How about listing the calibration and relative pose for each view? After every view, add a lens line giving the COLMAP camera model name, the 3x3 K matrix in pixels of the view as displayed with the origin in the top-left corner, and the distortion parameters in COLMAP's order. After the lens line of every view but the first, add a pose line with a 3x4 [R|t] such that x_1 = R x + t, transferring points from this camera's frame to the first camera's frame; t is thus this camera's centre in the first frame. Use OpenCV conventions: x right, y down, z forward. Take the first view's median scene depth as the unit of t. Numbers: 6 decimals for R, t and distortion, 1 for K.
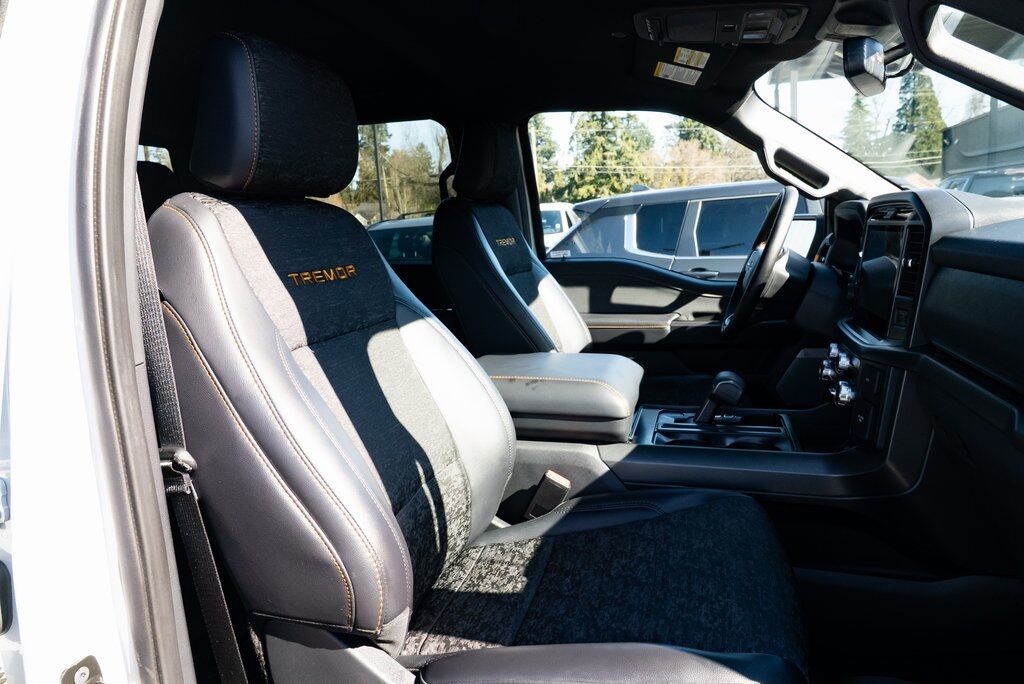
lens RADIAL K [[694.4, 0, 516.5], [0, 694.4, 342.5], [0, 0, 1]] dist [-0.038240, 0.020837]
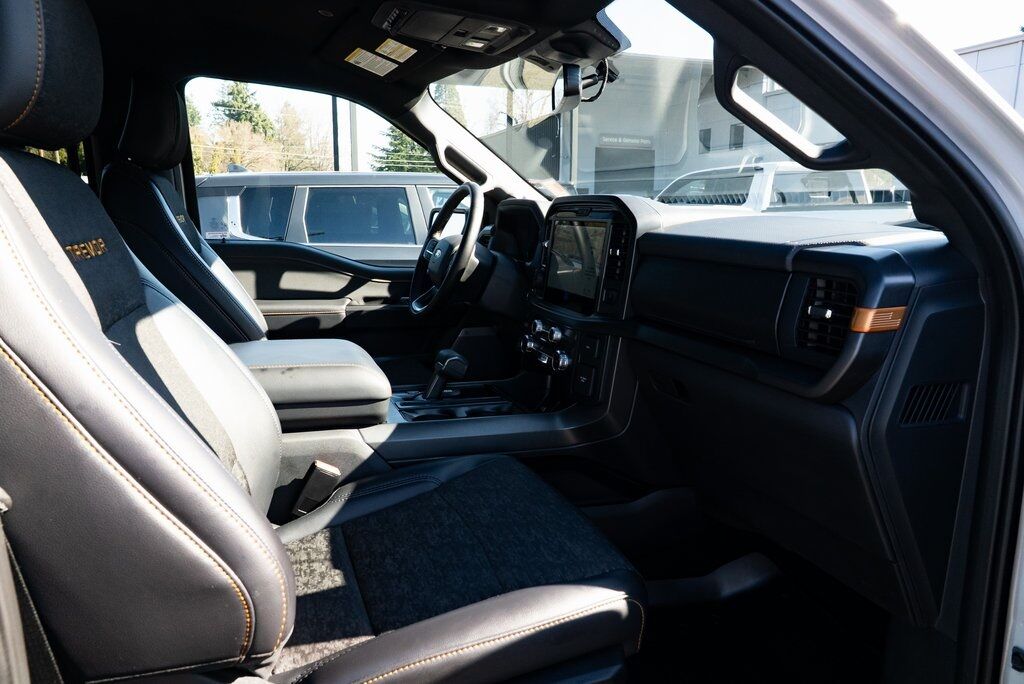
lens RADIAL K [[694.4, 0, 516.5], [0, 694.4, 342.5], [0, 0, 1]] dist [-0.038240, 0.020837]
pose [[0.811039, -0.048236, 0.583001, -0.275795], [0.038600, 0.998836, 0.028942, 0.004265], [-0.583718, -0.000969, 0.811956, 0.061077]]
